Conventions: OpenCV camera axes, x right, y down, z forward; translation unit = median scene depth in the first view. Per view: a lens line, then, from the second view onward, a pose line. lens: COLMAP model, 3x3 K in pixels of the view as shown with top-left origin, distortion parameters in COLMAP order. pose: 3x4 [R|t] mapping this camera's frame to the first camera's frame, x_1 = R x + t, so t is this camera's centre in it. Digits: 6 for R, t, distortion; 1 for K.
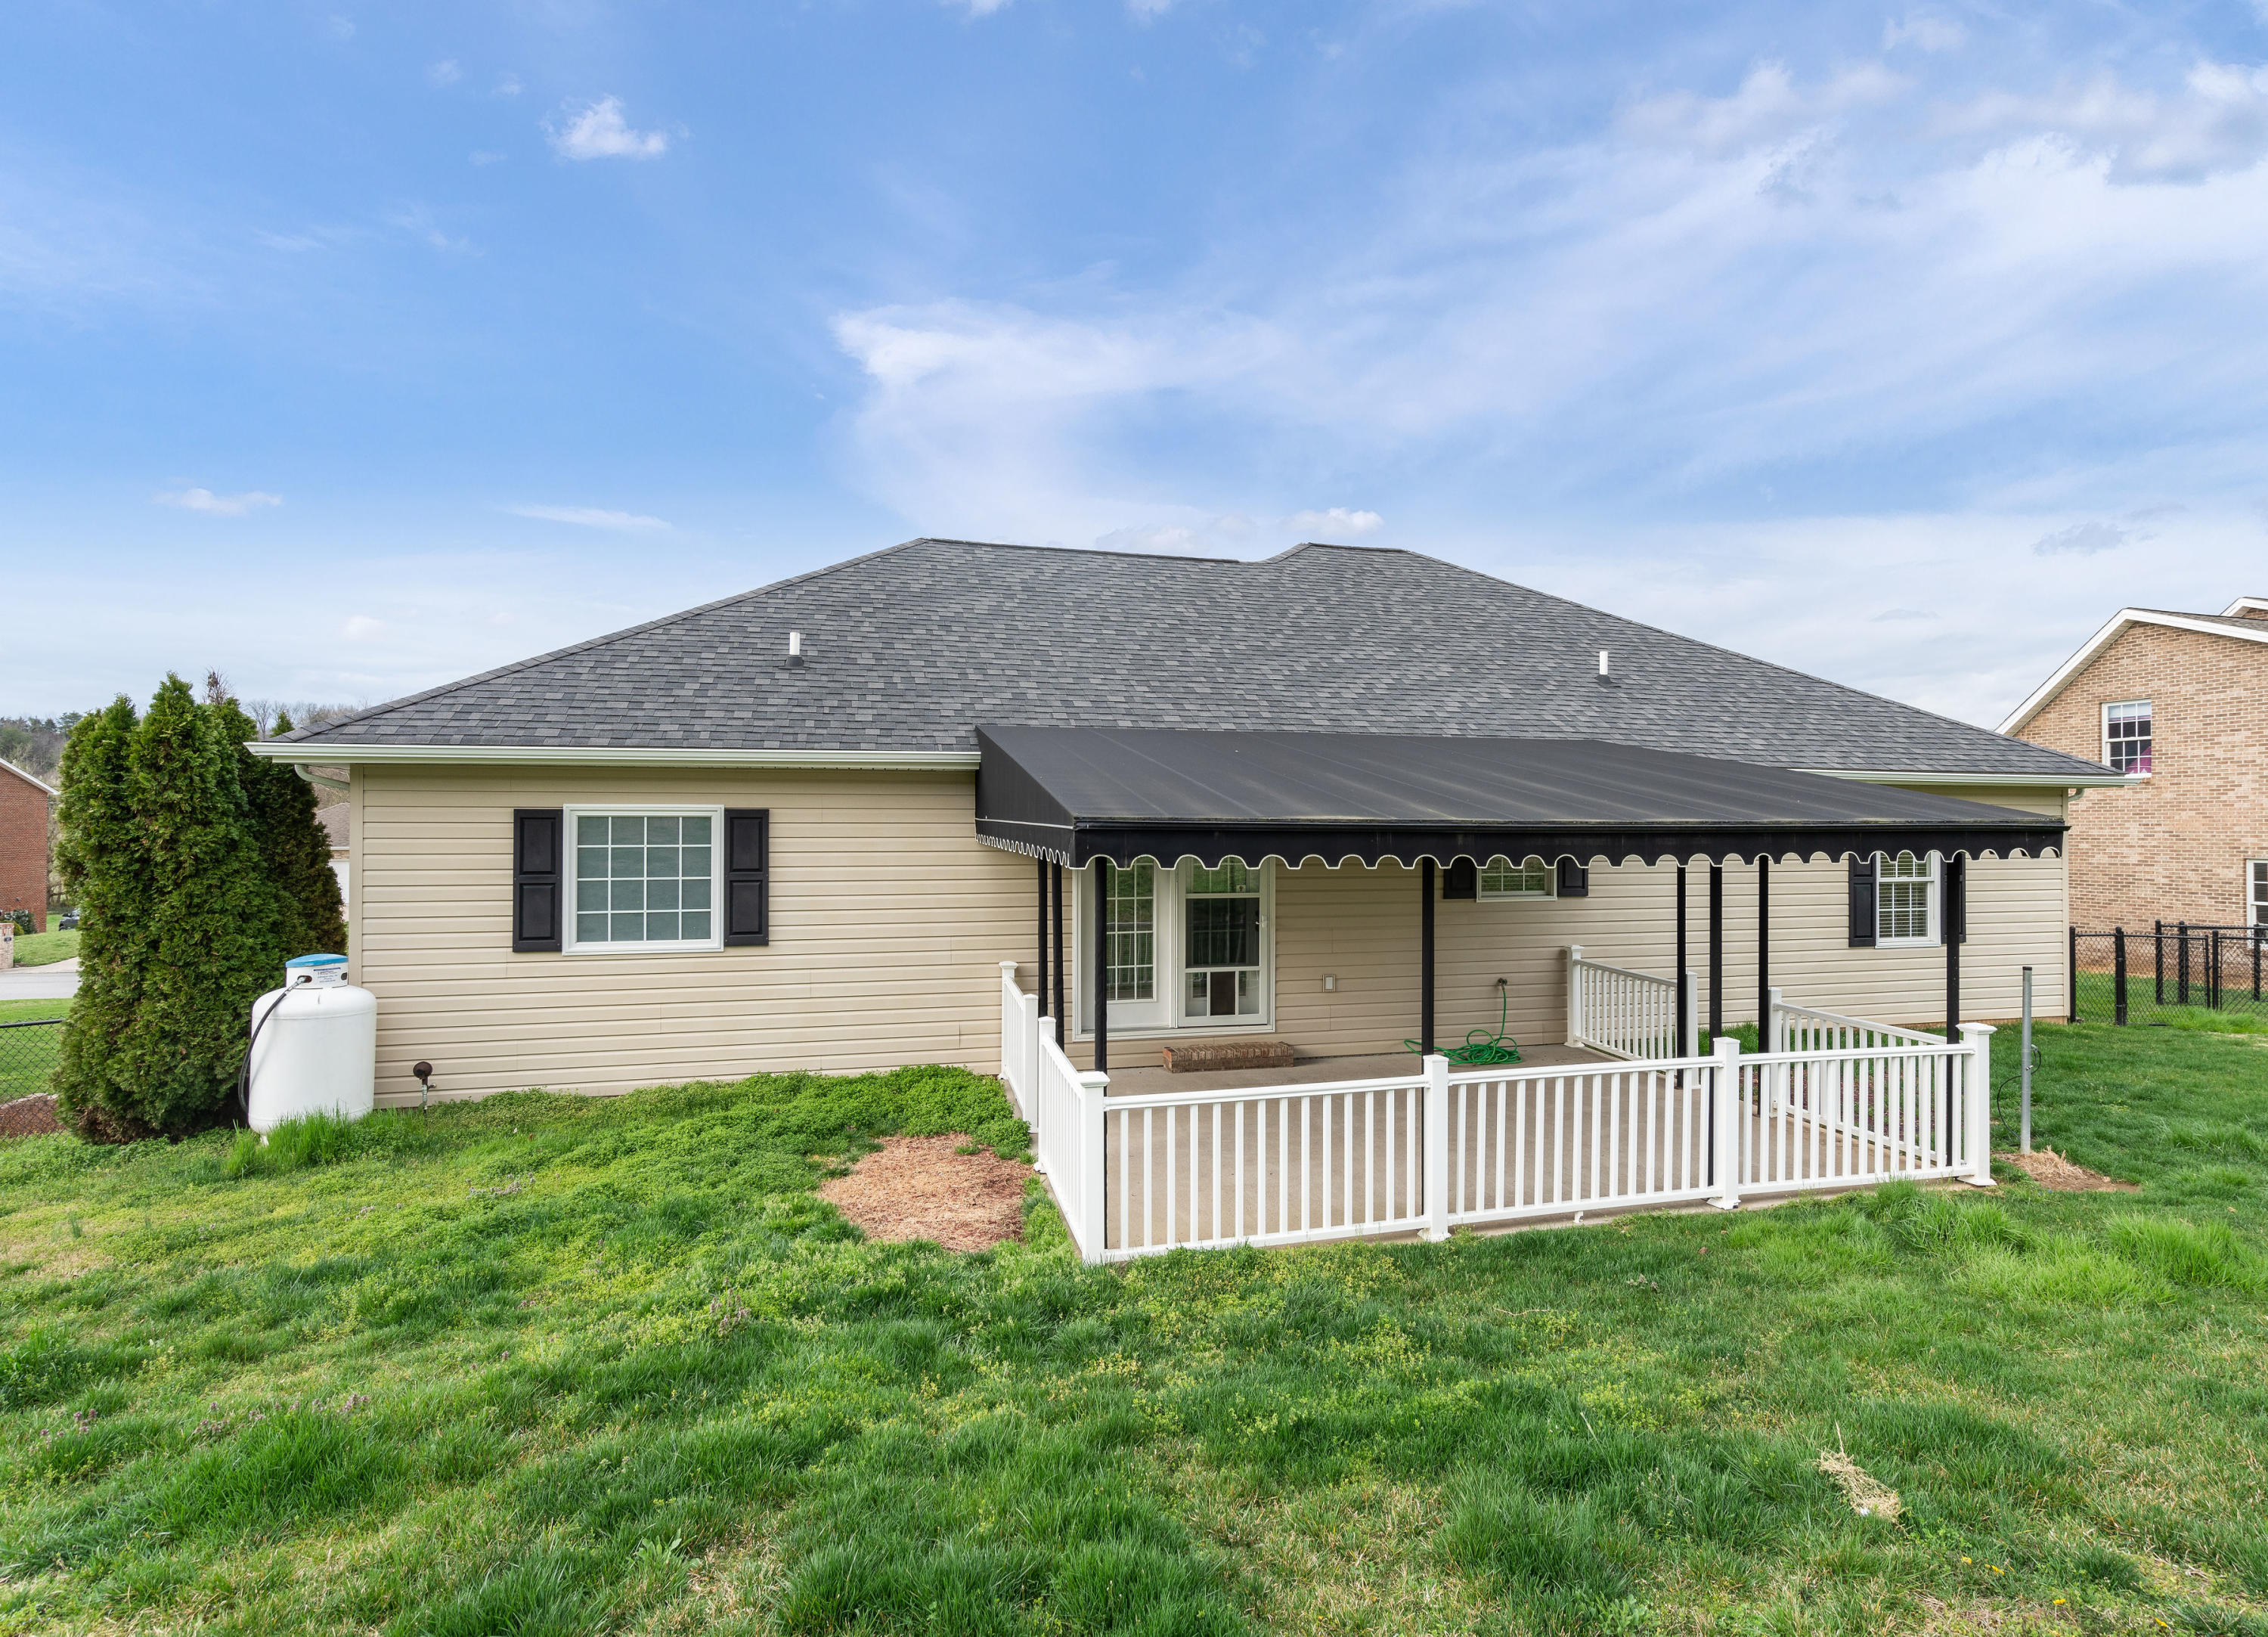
lens RADIAL K [[1098.4, 0, 1133.9], [0, 1098.4, 795.3], [0, 0, 1]] dist [-0.002758, -0.000559]
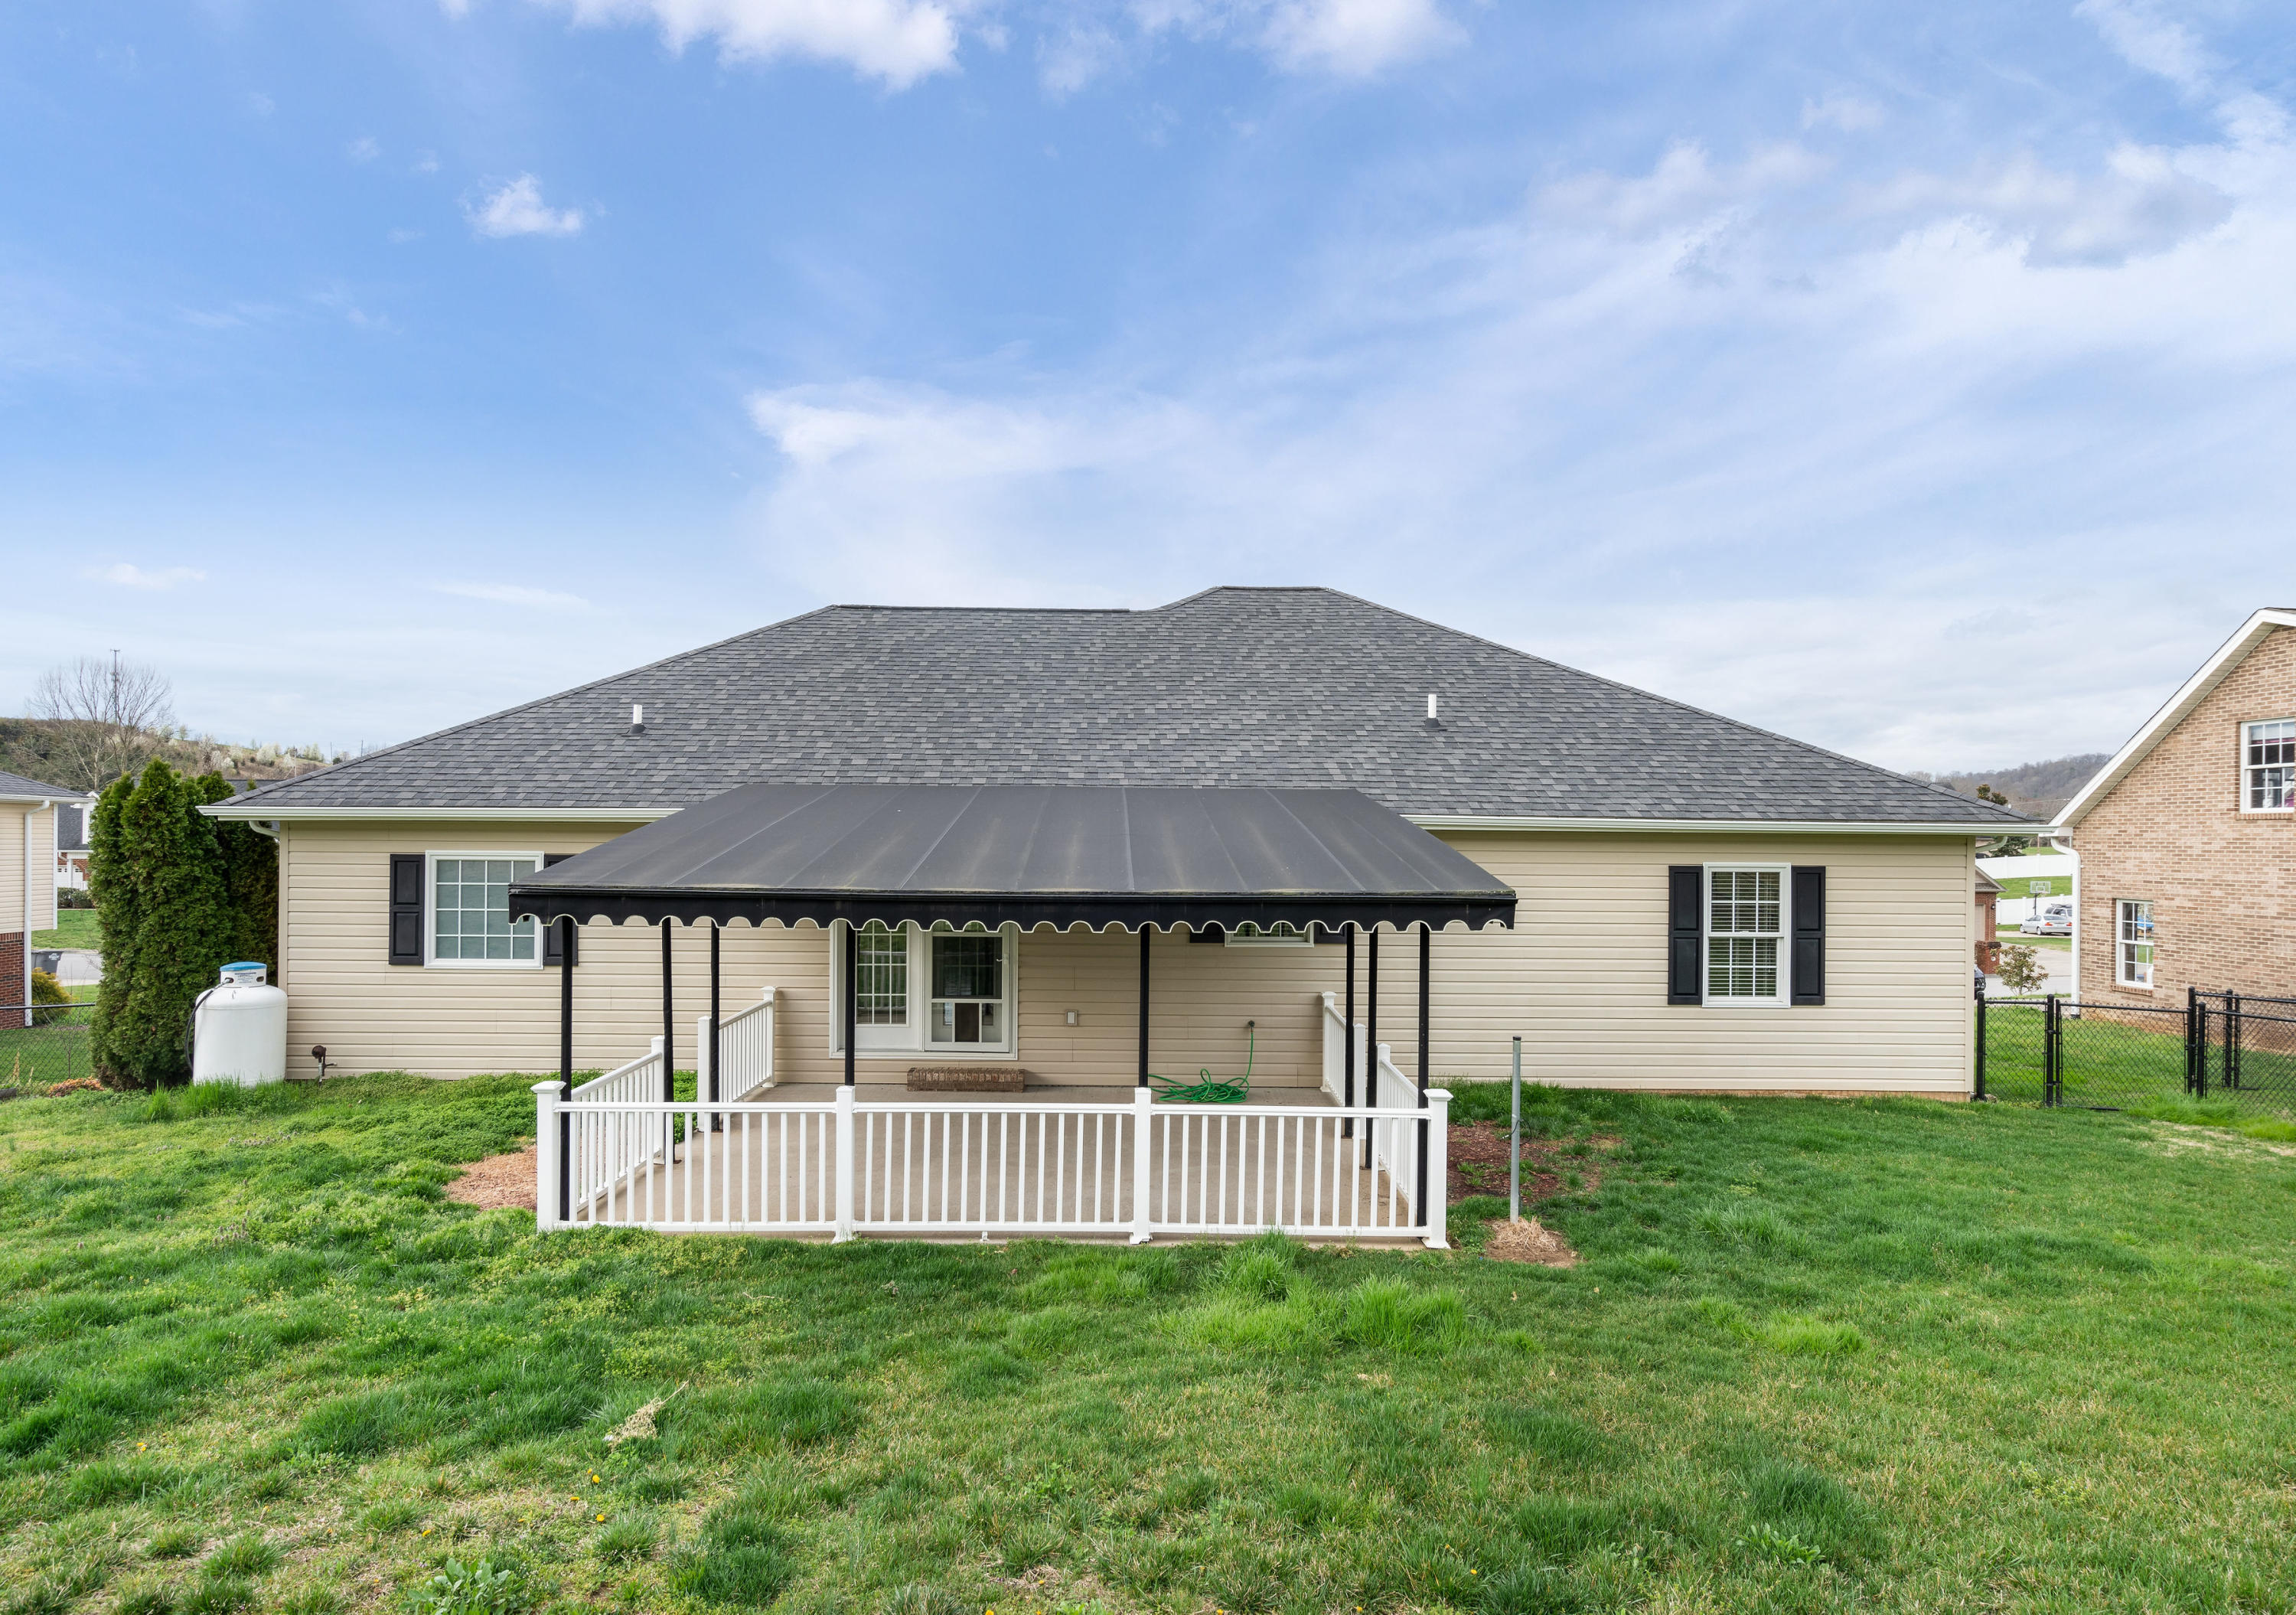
lens RADIAL K [[1124.5, 0, 1148.0], [0, 1124.5, 807.5], [0, 0, 1]] dist [-0.005210, 0.000325]
pose [[0.969702, 0.001492, -0.244285, 0.634396], [-0.000691, 0.999994, 0.003362, -0.048229], [0.244289, -0.003092, 0.969698, -0.065252]]
